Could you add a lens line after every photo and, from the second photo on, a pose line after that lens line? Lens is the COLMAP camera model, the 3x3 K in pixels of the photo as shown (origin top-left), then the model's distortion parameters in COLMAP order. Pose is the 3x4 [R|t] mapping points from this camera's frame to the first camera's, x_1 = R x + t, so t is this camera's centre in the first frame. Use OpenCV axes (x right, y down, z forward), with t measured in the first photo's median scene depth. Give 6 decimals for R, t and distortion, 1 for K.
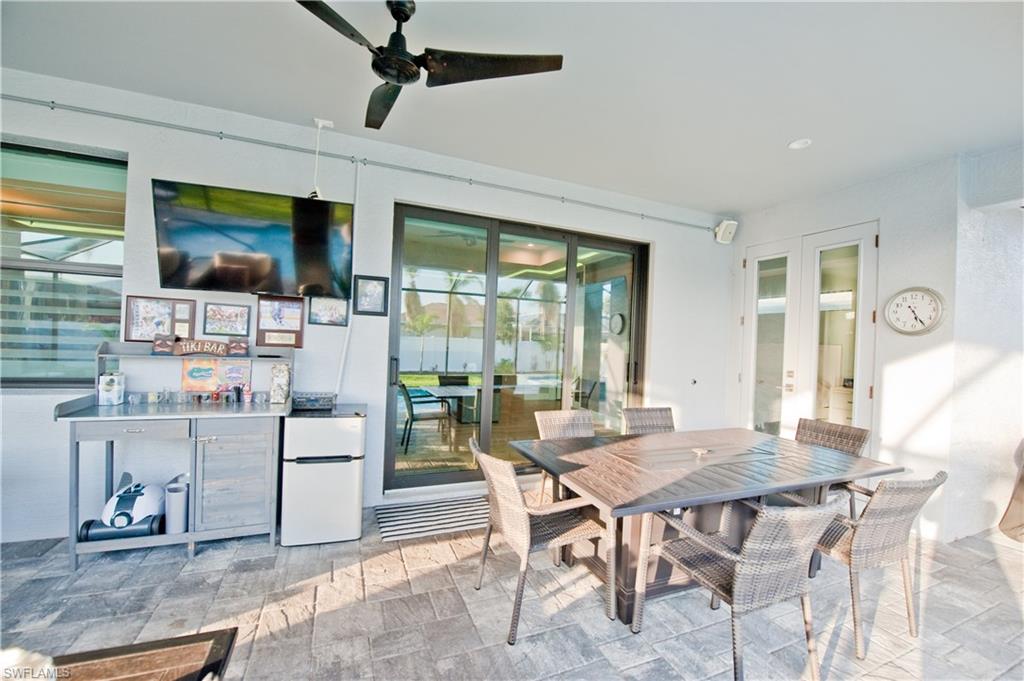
lens RADIAL K [[407.6, 0, 510.2], [0, 407.6, 343.7], [0, 0, 1]] dist [-0.014899, -0.002796]
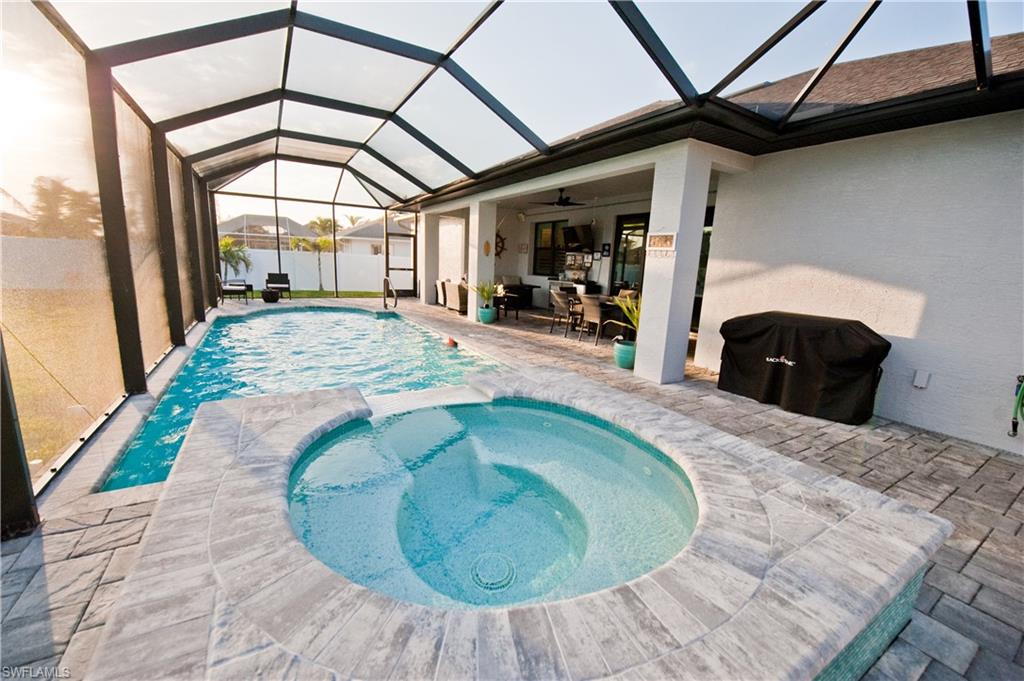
lens RADIAL K [[407.6, 0, 510.2], [0, 407.6, 343.7], [0, 0, 1]] dist [-0.014899, -0.002796]
pose [[0.144098, 0.162336, -0.976157, 3.137726], [-0.041694, 0.986572, 0.157913, 0.144943], [0.988685, 0.017945, 0.148931, -0.186077]]
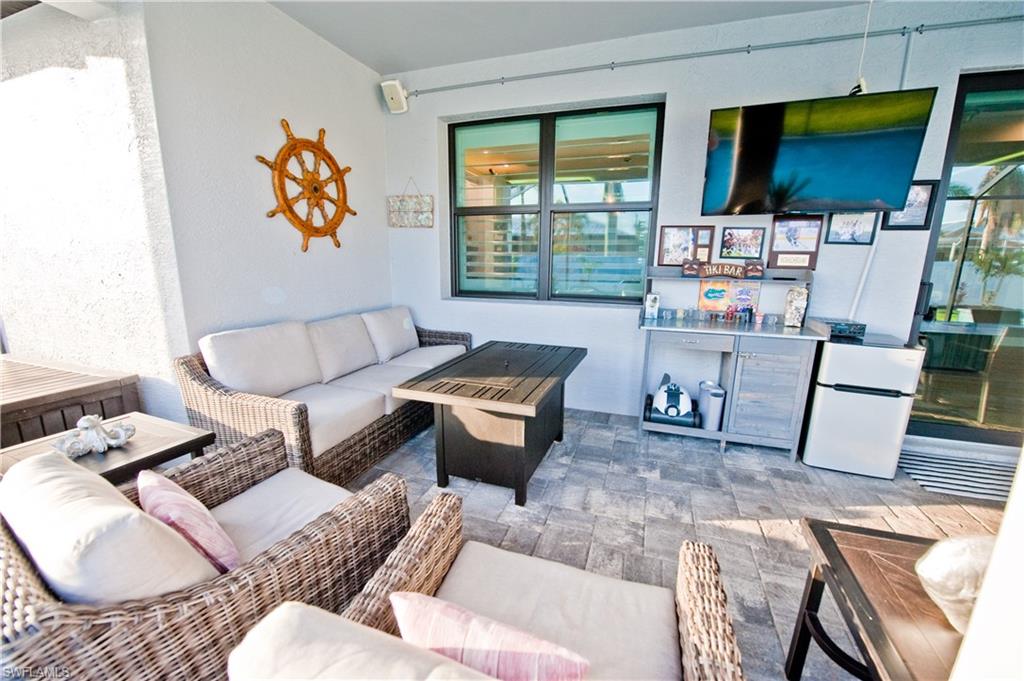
lens RADIAL K [[407.6, 0, 510.2], [0, 407.6, 343.7], [0, 0, 1]] dist [-0.014899, -0.002796]
pose [[0.744530, 0.105456, -0.659207, -0.451450], [0.017827, 0.983952, 0.177541, -0.000254], [0.667351, -0.143937, 0.730702, -0.202847]]
